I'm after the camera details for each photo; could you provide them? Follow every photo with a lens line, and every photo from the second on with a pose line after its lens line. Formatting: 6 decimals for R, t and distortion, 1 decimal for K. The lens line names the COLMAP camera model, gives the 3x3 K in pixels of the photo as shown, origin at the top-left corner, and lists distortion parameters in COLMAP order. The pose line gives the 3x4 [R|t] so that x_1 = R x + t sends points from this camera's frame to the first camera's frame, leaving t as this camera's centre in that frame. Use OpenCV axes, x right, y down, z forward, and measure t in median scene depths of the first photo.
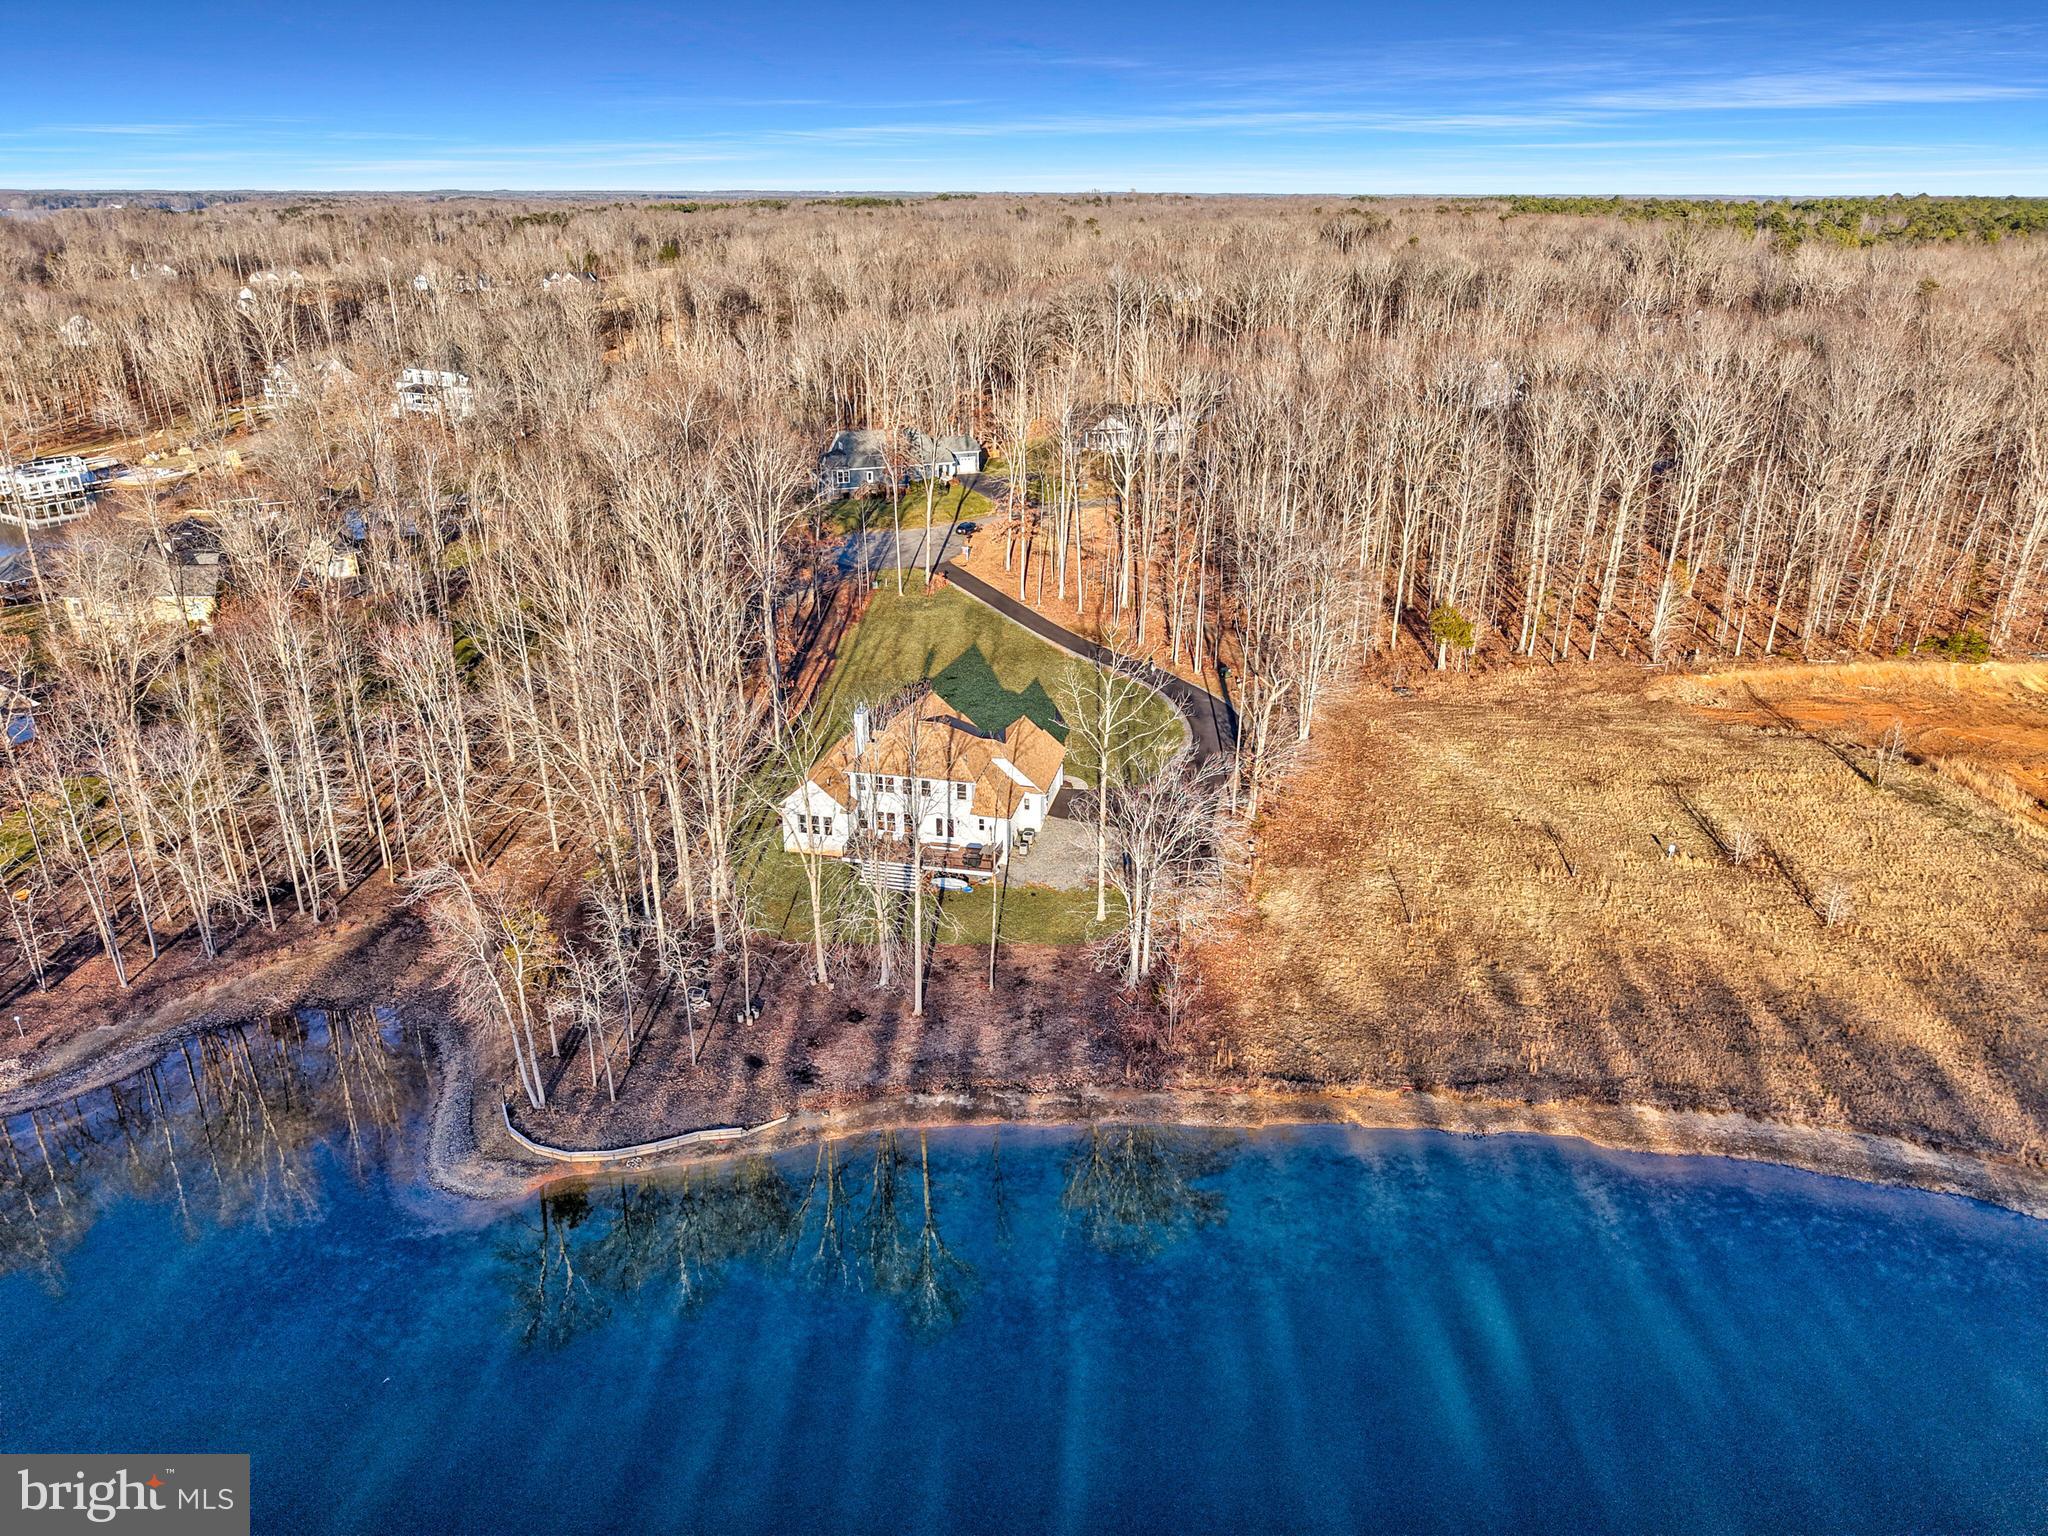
lens RADIAL K [[1364.9, 0, 1024.0], [0, 1364.9, 768.0], [0, 0, 1]] dist [0.053810, -0.058245]
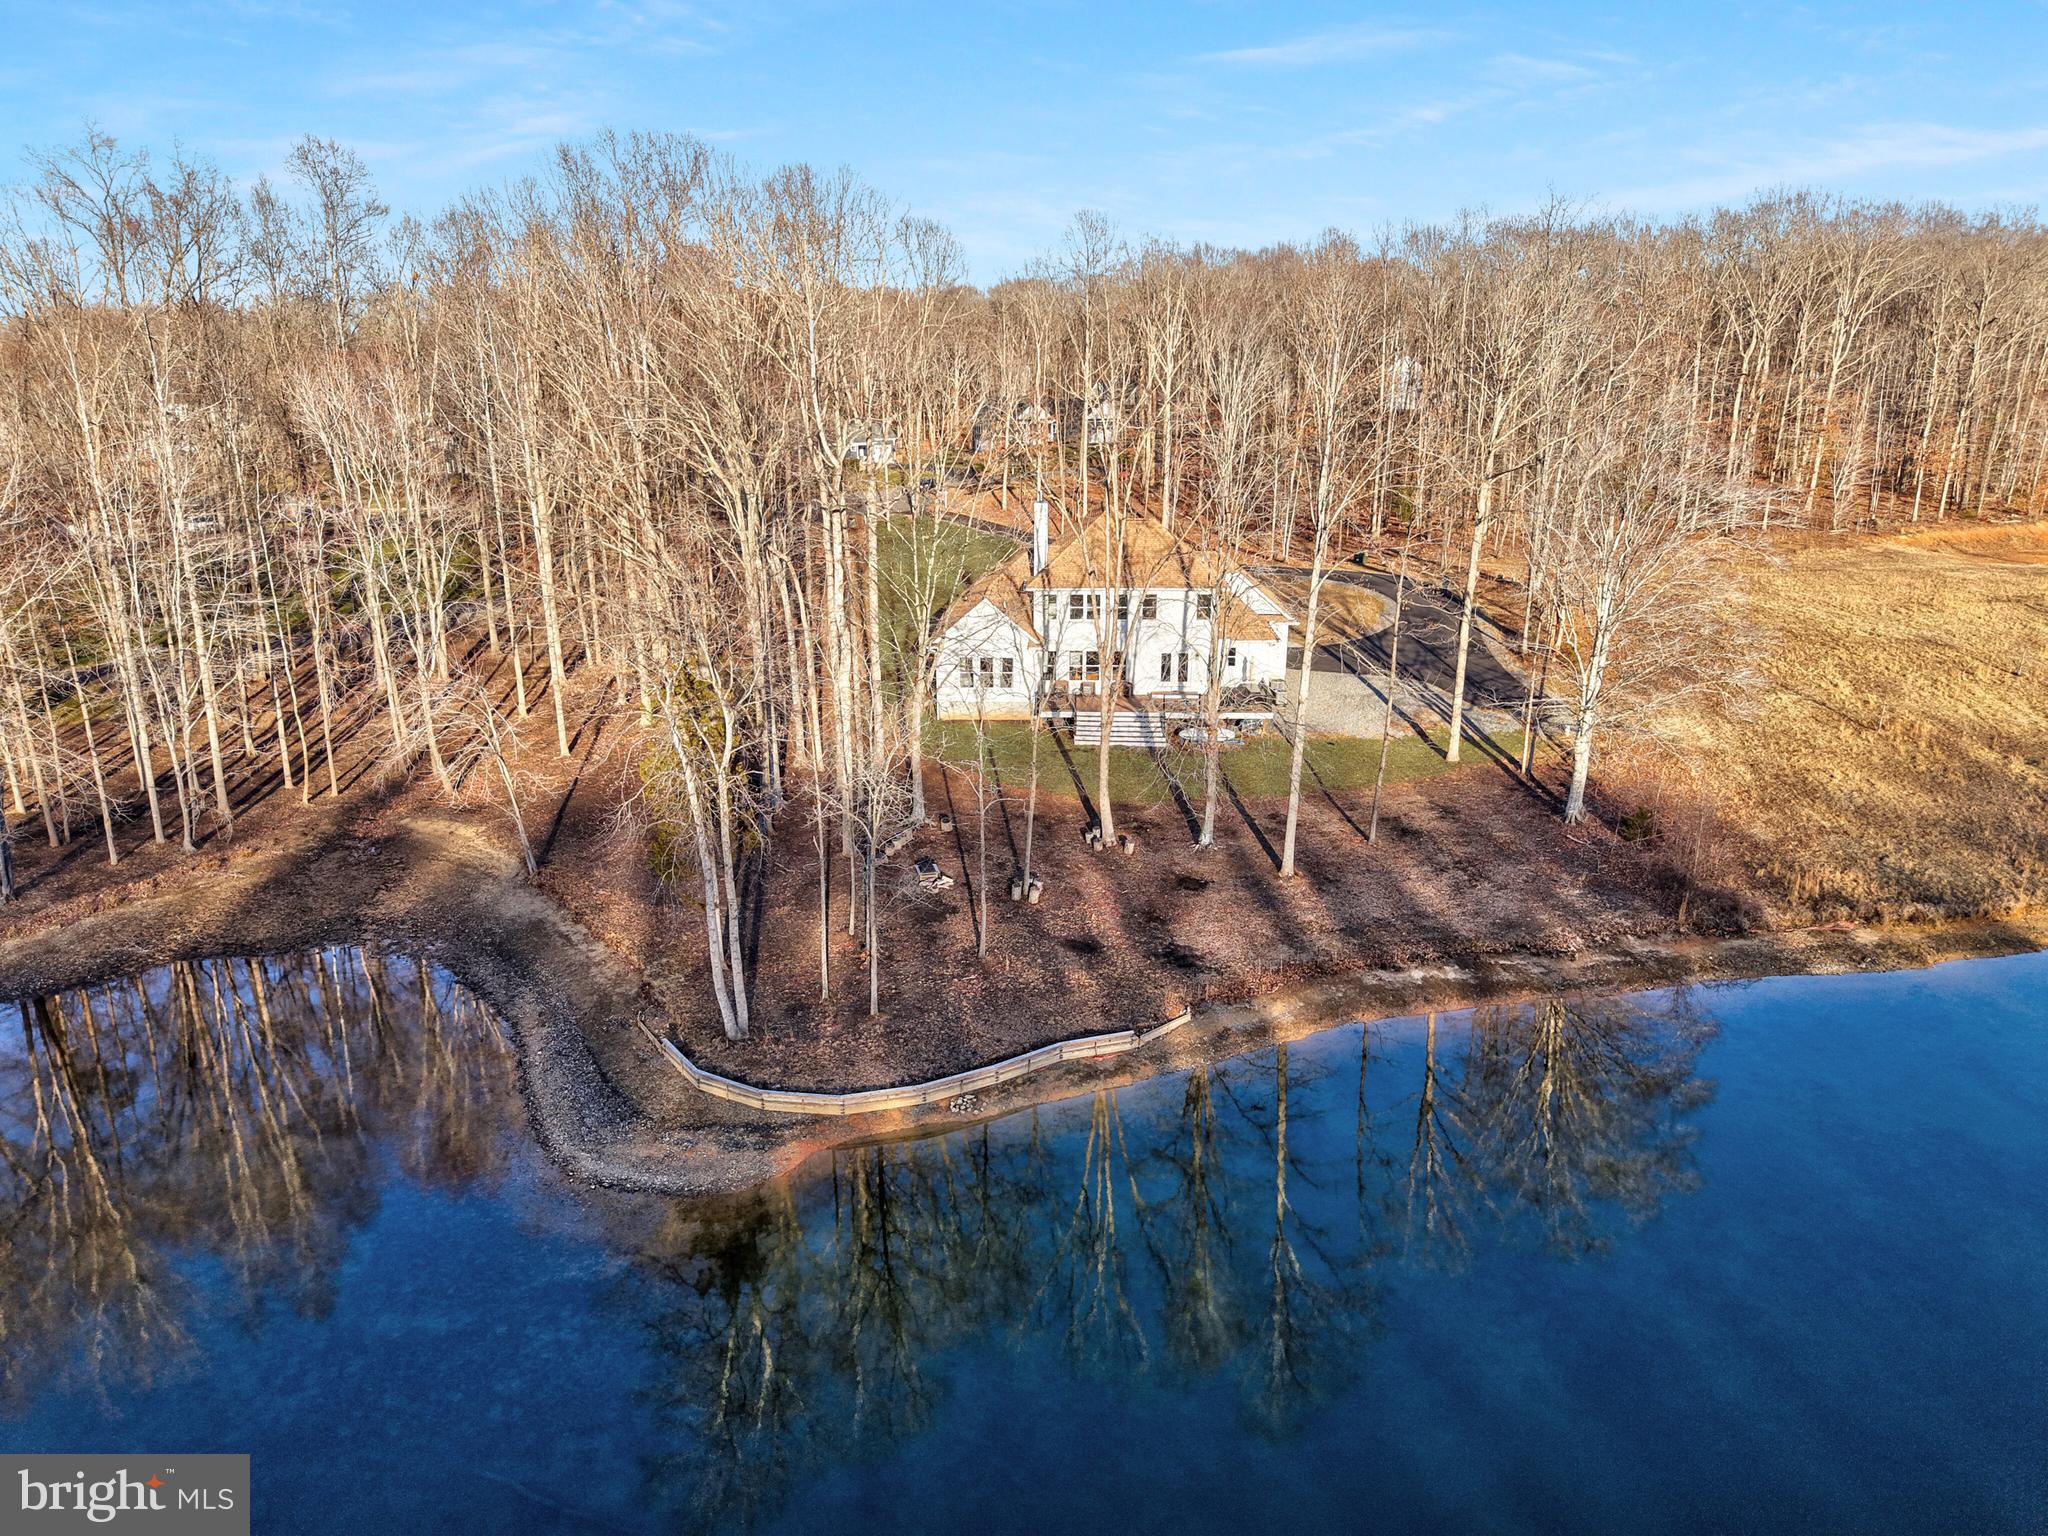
lens RADIAL K [[1364.9, 0, 1024.0], [0, 1364.9, 768.0], [0, 0, 1]] dist [0.053810, -0.058245]
pose [[0.983306, -0.057674, 0.172575, -0.257293], [0.076388, 0.991657, -0.103835, 0.161615], [-0.165146, 0.115284, 0.979508, 0.353528]]
